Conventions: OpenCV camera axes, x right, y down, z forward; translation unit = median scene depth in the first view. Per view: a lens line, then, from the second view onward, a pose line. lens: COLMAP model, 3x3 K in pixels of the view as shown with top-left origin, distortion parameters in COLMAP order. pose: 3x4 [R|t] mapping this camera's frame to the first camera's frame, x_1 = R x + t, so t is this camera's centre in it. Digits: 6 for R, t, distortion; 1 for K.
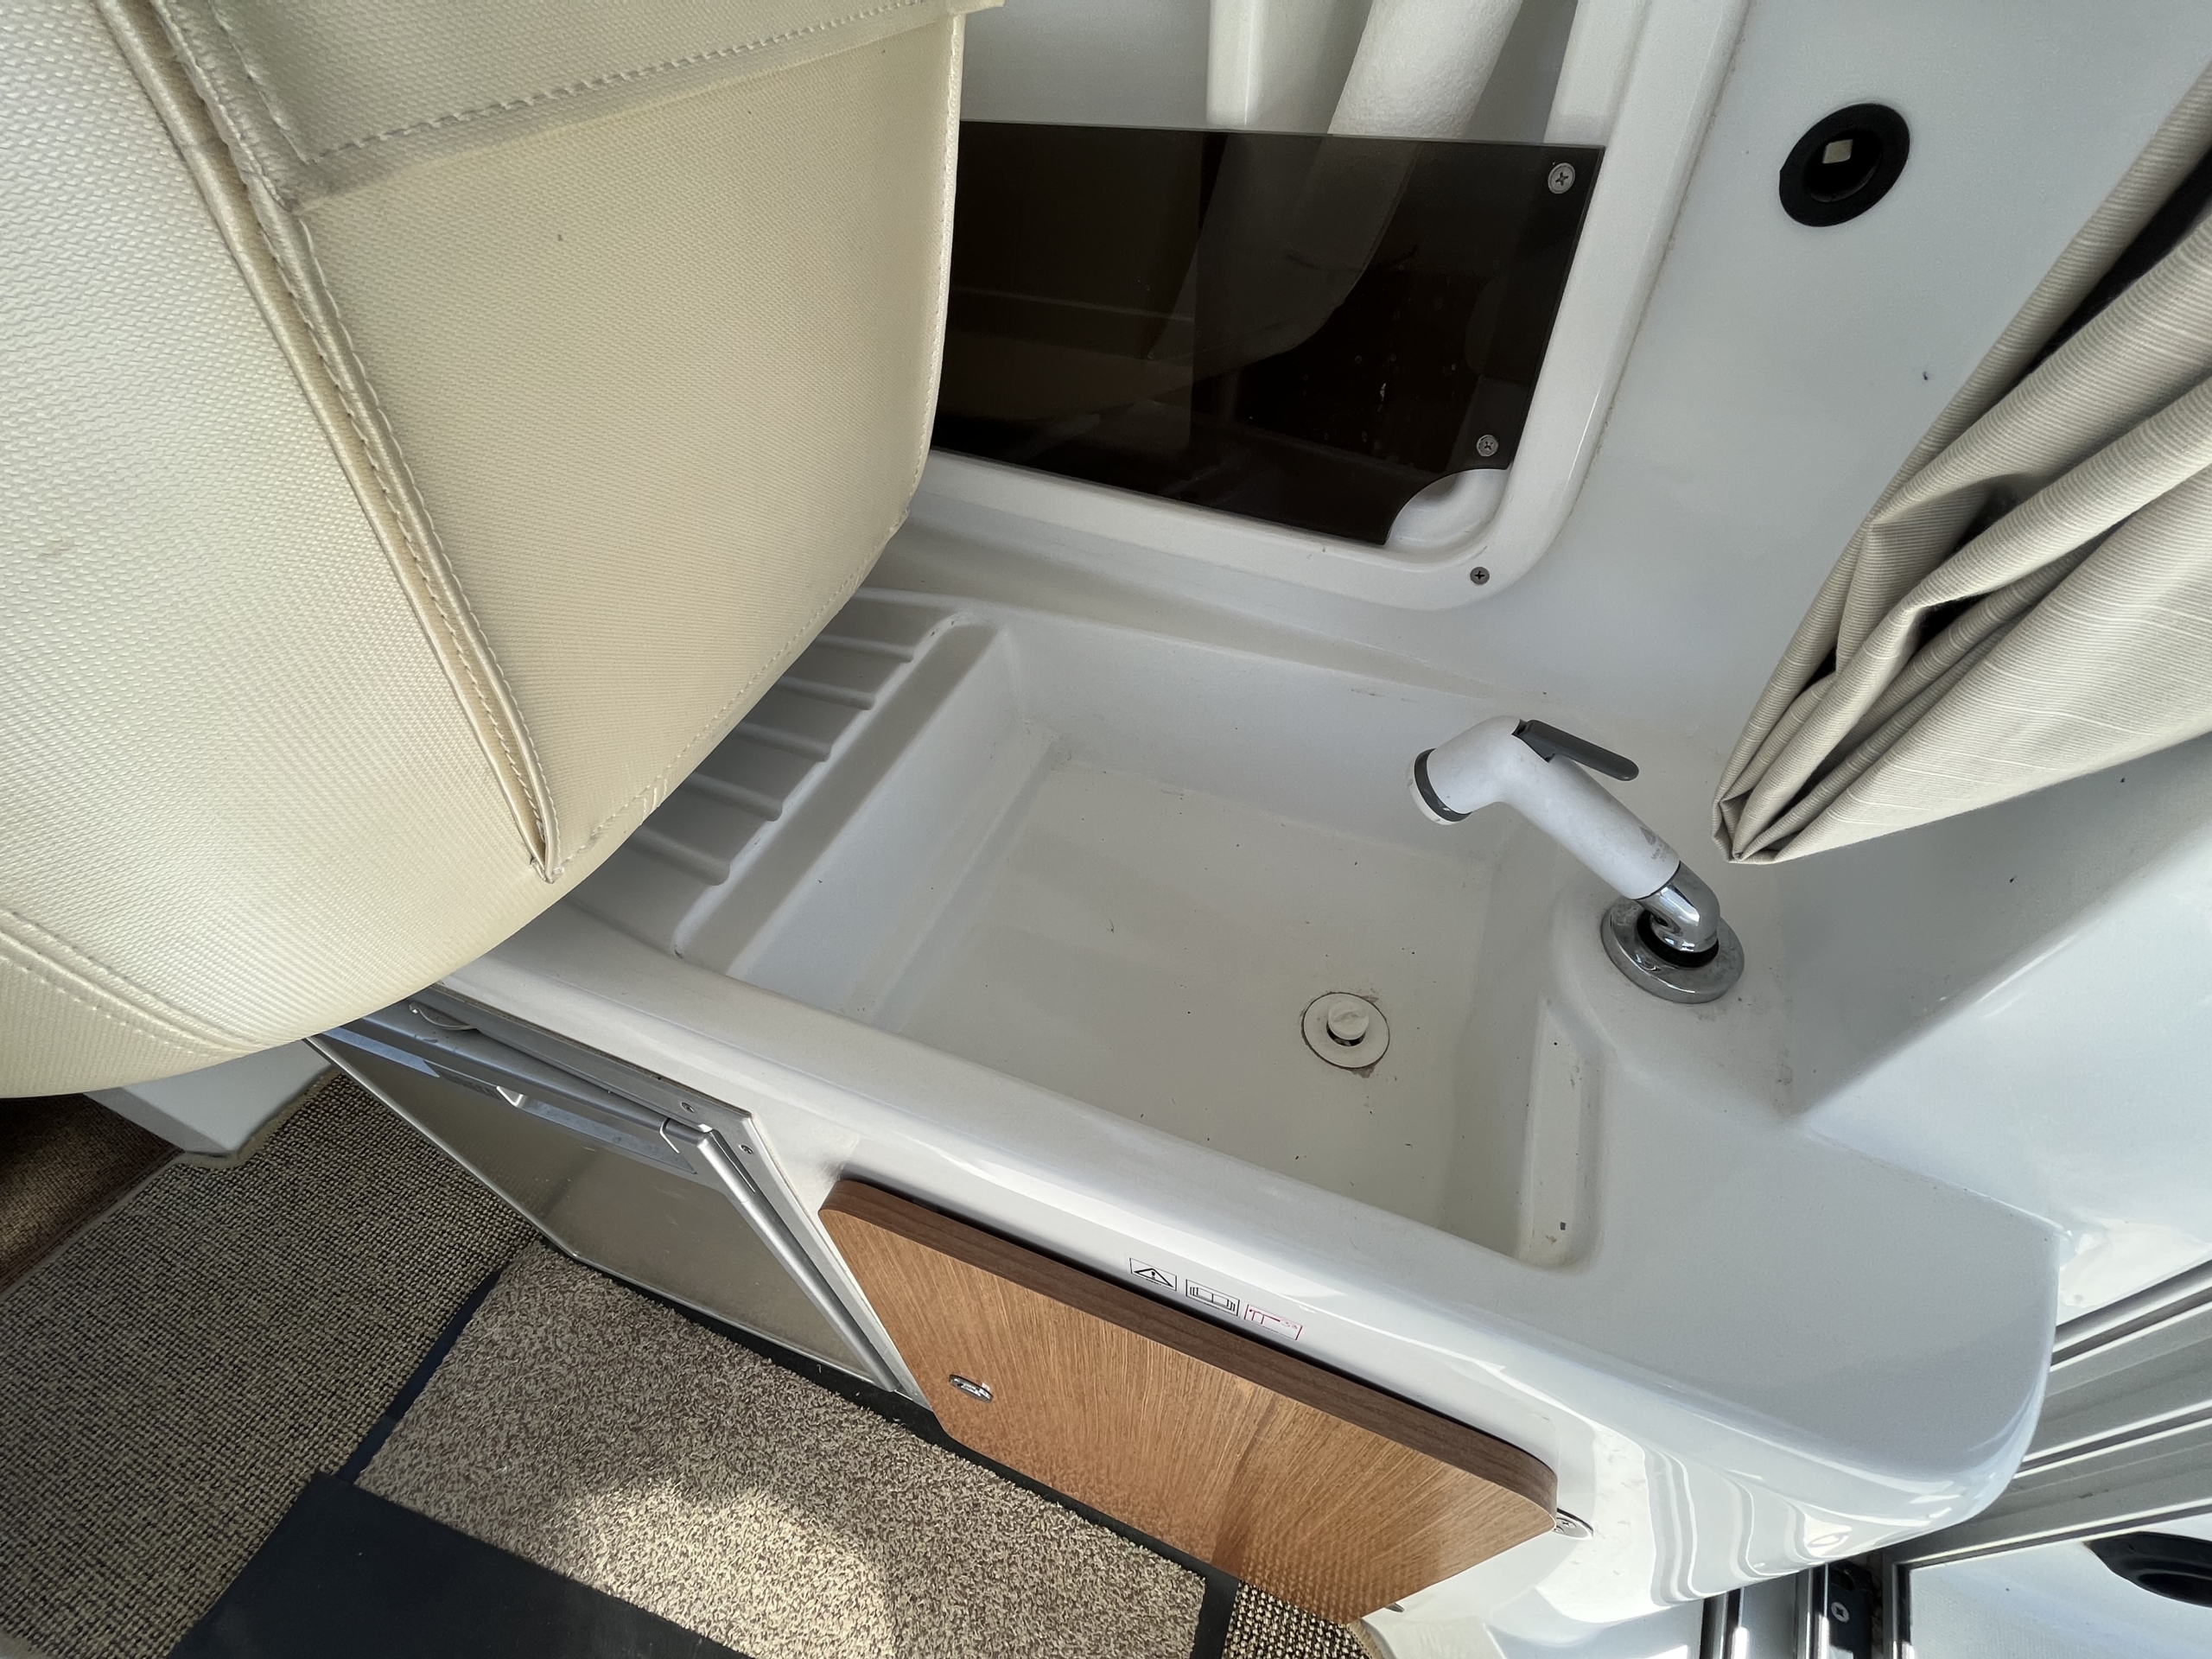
lens RADIAL K [[894.6, 0, 1098.8], [0, 894.6, 829.0], [0, 0, 1]] dist [-0.001809, -0.000384]
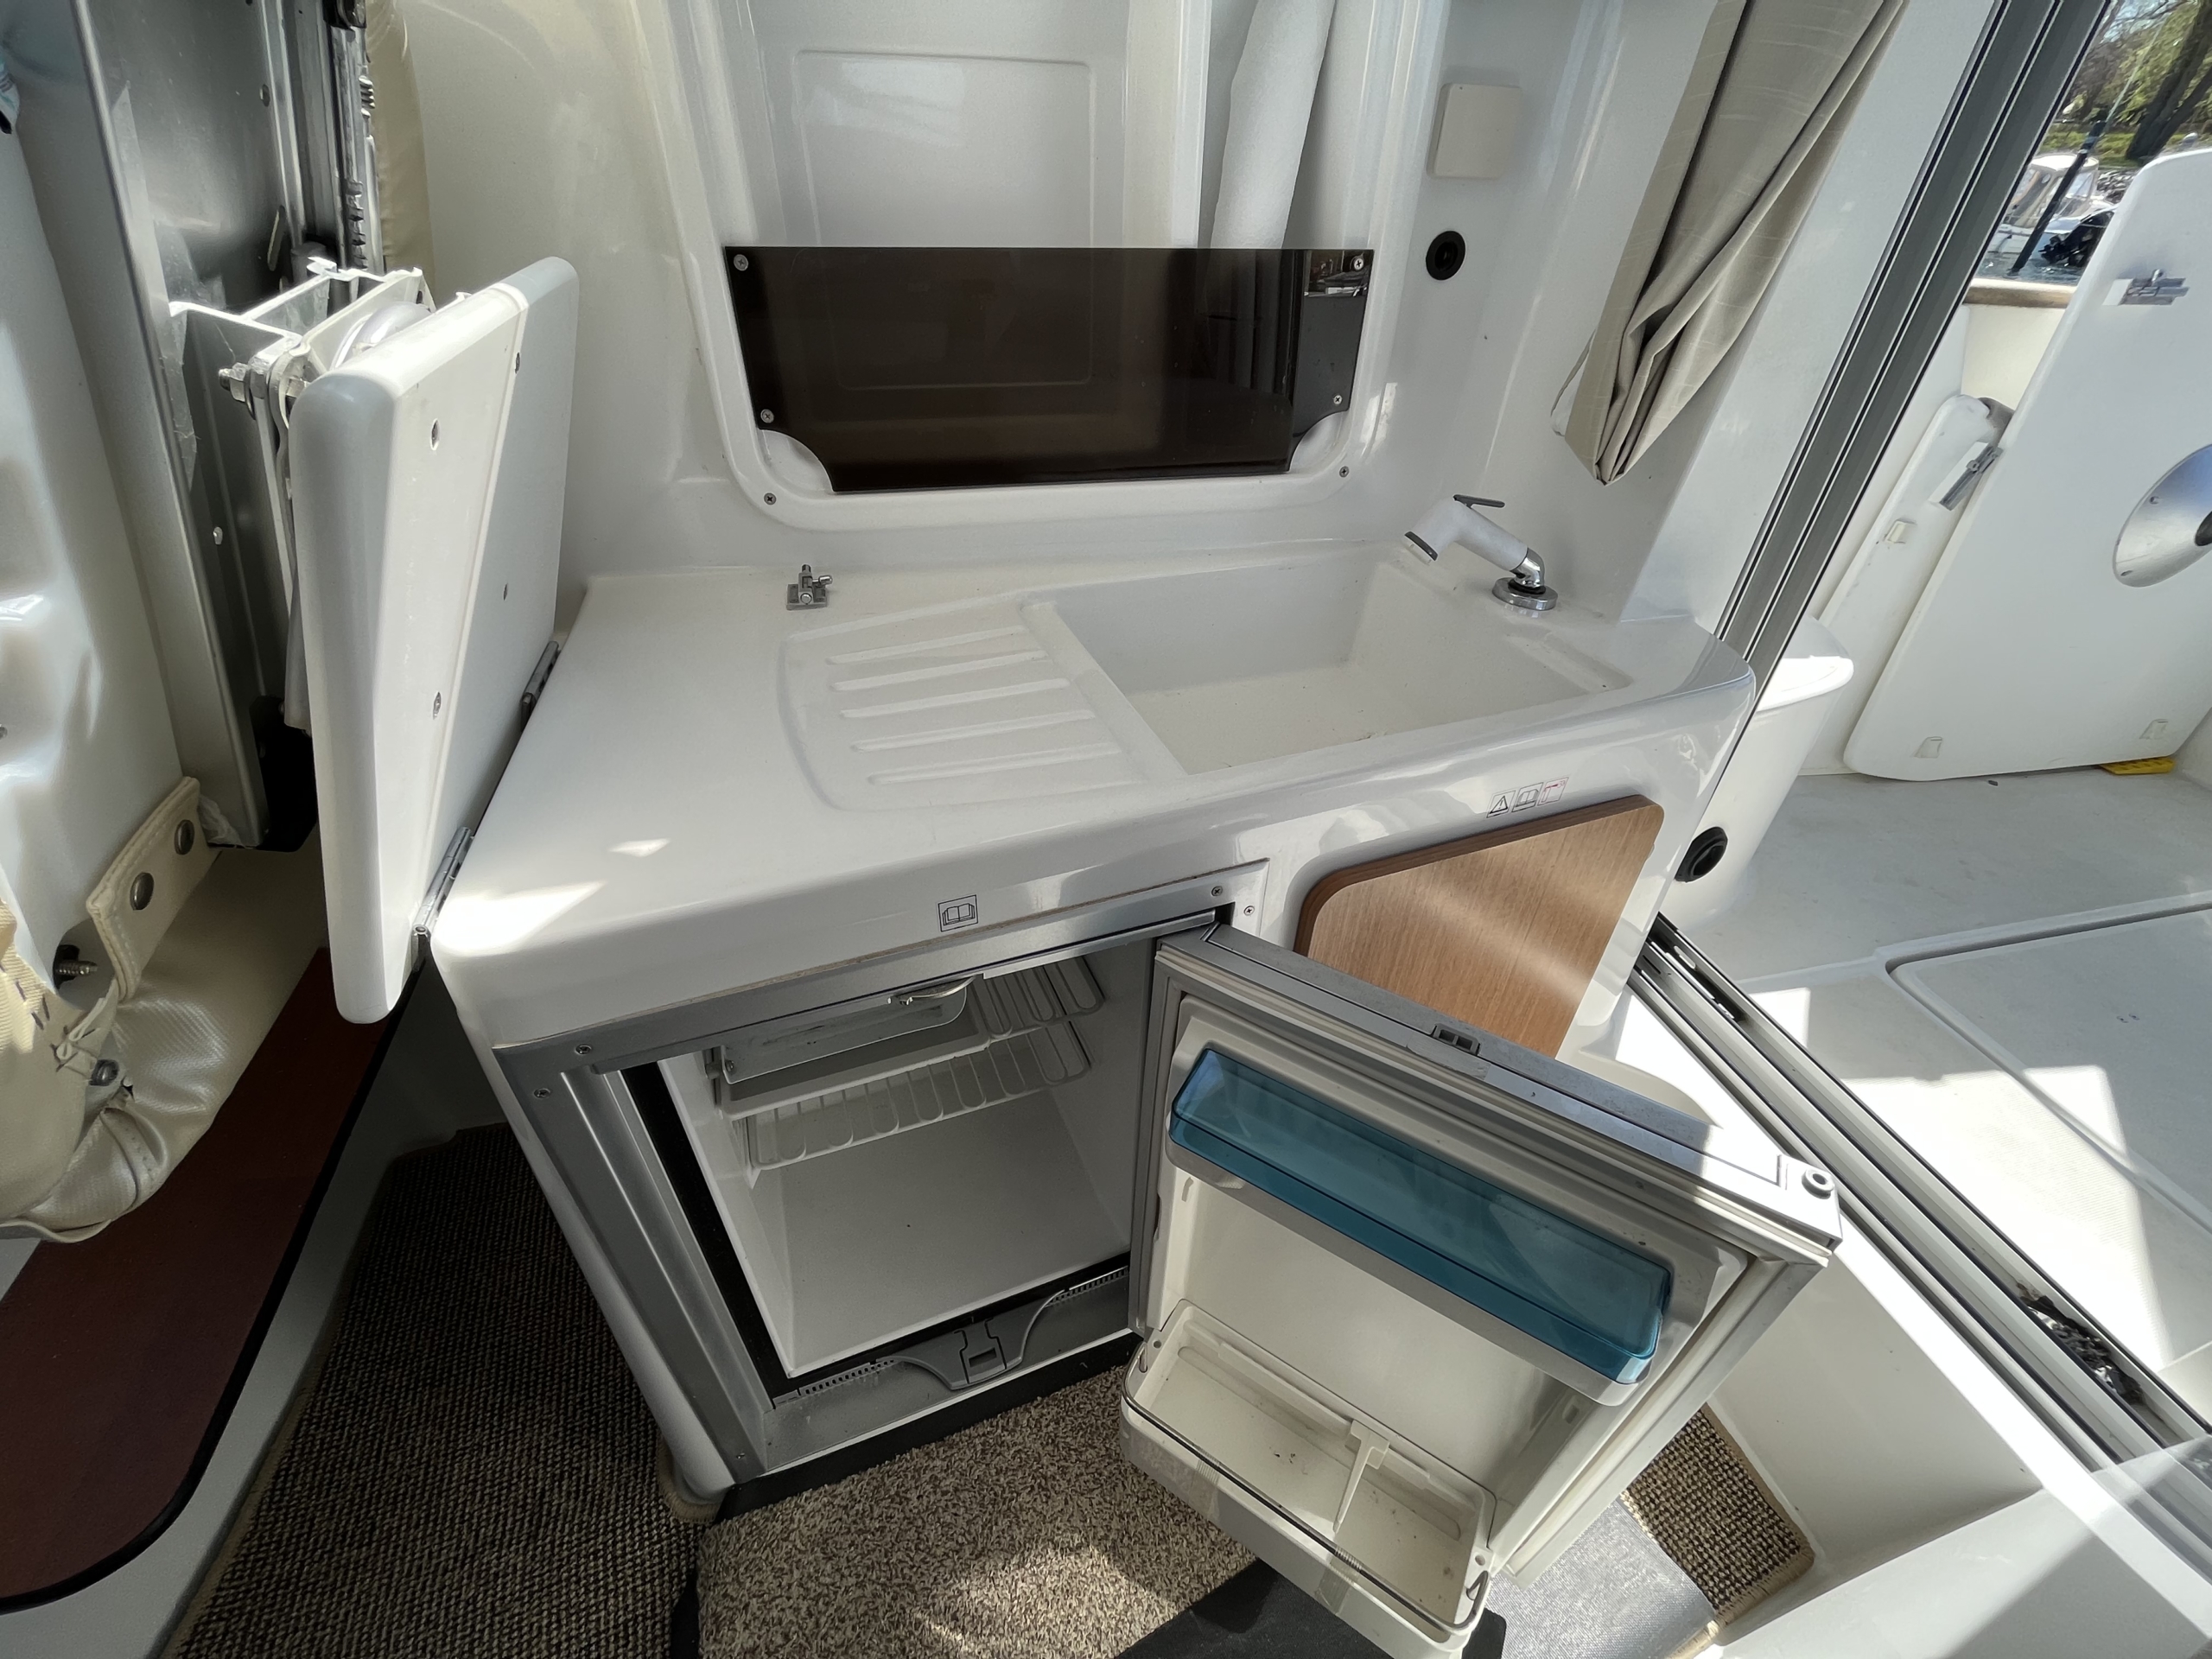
lens RADIAL K [[894.6, 0, 1098.8], [0, 894.6, 829.0], [0, 0, 1]] dist [-0.001809, -0.000384]
pose [[0.718796, -0.356802, 0.596678, -0.942066], [0.458803, 0.888277, -0.021530, 0.128449], [-0.522333, 0.289234, 0.802192, 0.003267]]
